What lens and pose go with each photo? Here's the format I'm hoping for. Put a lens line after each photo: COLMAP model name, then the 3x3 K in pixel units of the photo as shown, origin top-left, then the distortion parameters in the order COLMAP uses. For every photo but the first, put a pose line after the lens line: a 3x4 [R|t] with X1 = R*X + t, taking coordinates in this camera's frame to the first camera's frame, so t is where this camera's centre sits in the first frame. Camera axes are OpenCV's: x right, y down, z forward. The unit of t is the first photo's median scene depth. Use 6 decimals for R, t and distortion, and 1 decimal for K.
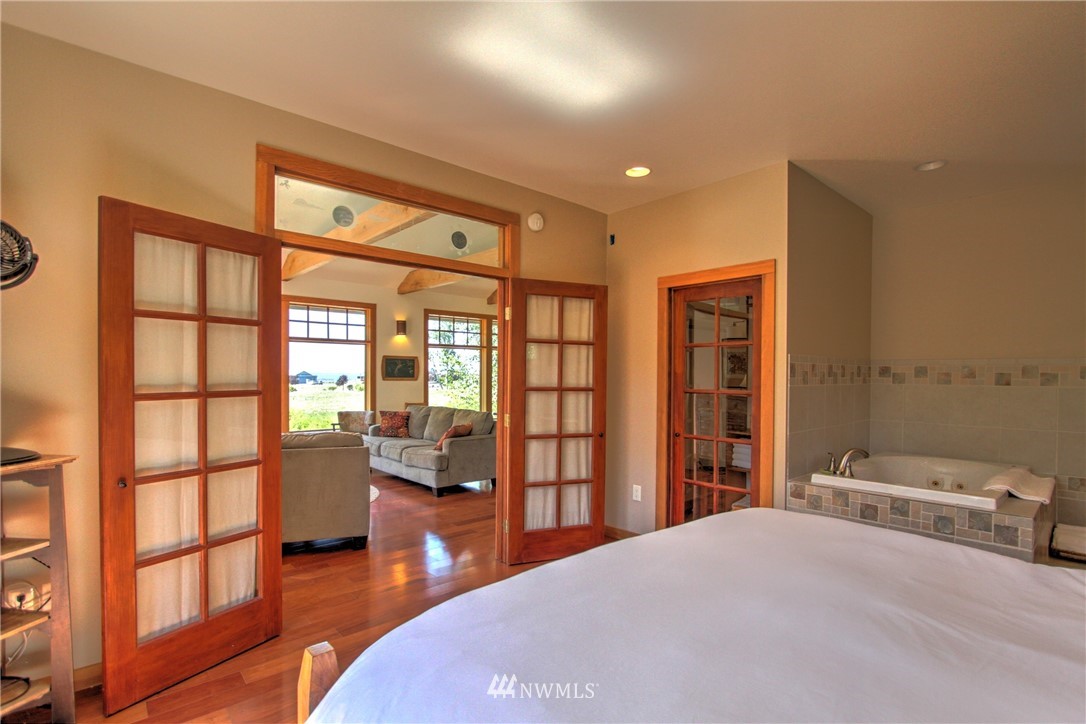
lens RADIAL K [[516.2, 0, 542.3], [0, 516.2, 381.0], [0, 0, 1]] dist [-0.017359, 0.000017]
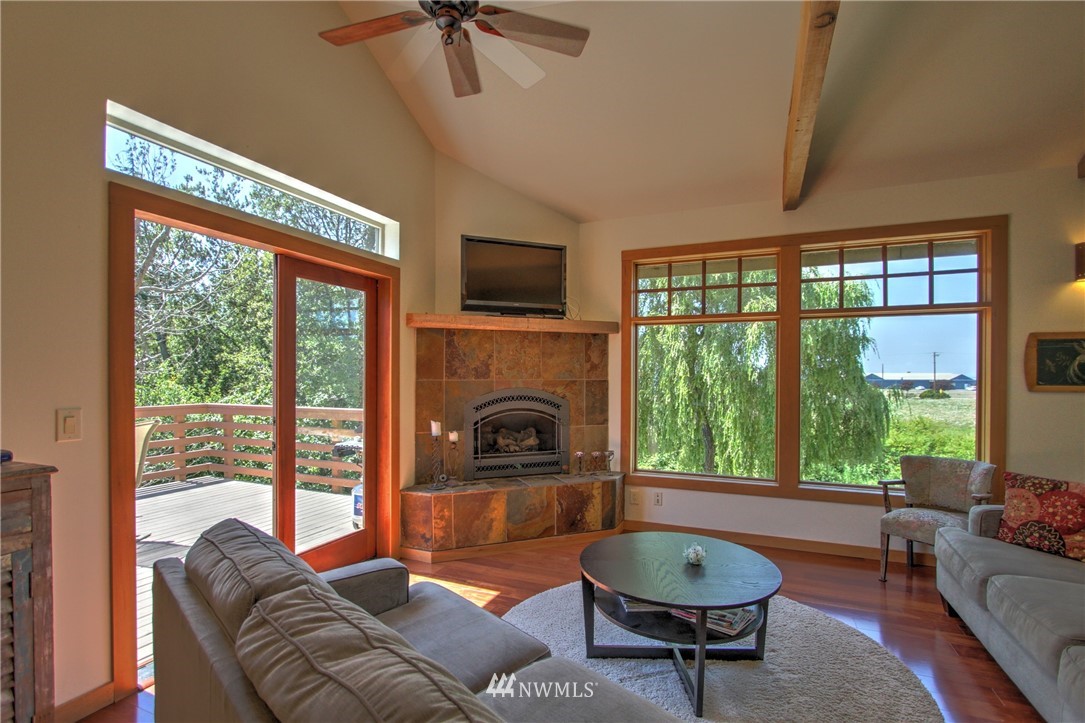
lens RADIAL K [[501.8, 0, 546.1], [0, 501.8, 380.2], [0, 0, 1]] dist [-0.015441, 0.000493]
pose [[0.423315, 0.001239, -0.905982, -0.110931], [-0.010531, 0.999938, -0.003553, -0.005255], [0.905921, 0.011045, 0.423302, 0.474152]]
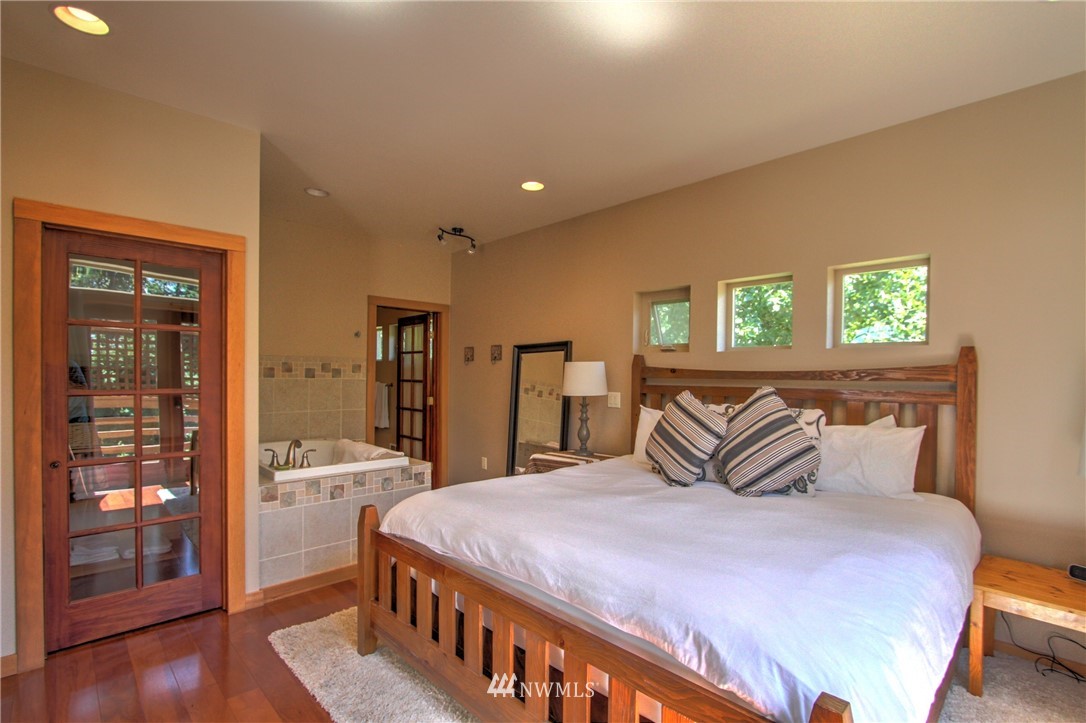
lens RADIAL K [[502.2, 0, 546.6], [0, 502.2, 380.2], [0, 0, 1]] dist [-0.015441, 0.000493]
pose [[-0.052297, -0.017869, 0.998472, -0.170747], [0.002280, 0.999835, 0.018012, -0.003047], [-0.998629, 0.003219, -0.052247, 0.212305]]
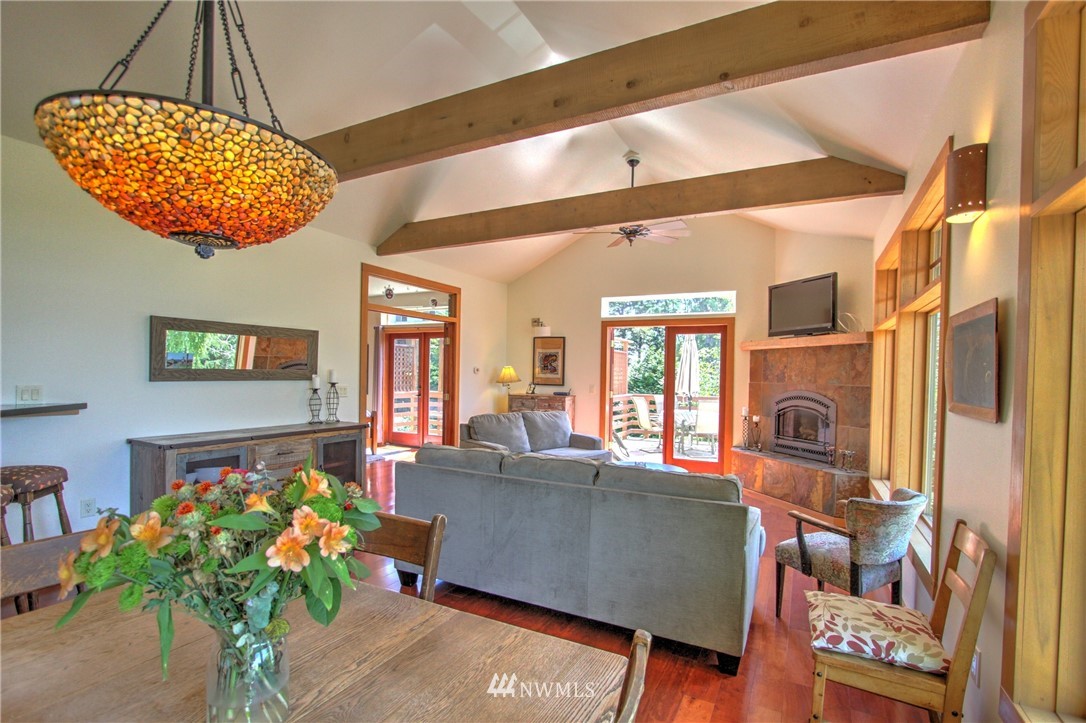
lens RADIAL K [[502.2, 0, 546.6], [0, 502.2, 380.2], [0, 0, 1]] dist [-0.015441, 0.000493]
pose [[-0.934035, -0.020637, -0.356584, -0.025346], [-0.030811, 0.999263, 0.022874, -0.017151], [0.355849, 0.032352, -0.933983, 1.171825]]
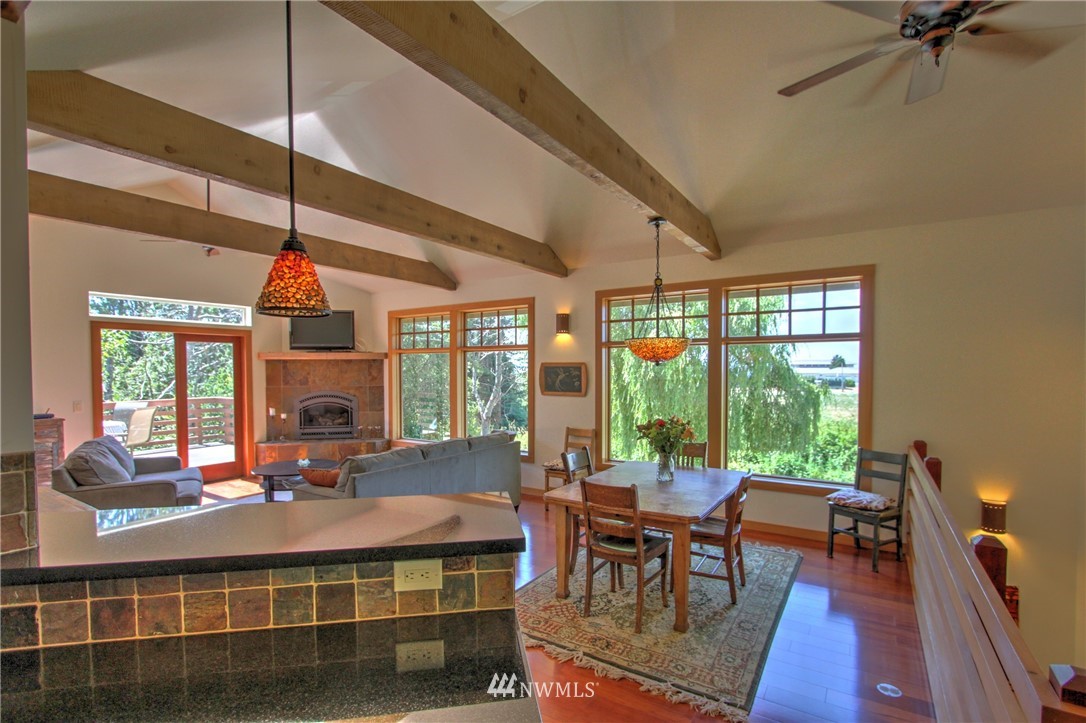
lens RADIAL K [[502.2, 0, 546.6], [0, 502.2, 380.2], [0, 0, 1]] dist [-0.015441, 0.000493]
pose [[0.267803, 0.015202, -0.963354, 0.418678], [-0.007618, 0.999878, 0.013660, -0.033989], [0.963444, 0.003680, 0.267886, 0.811030]]
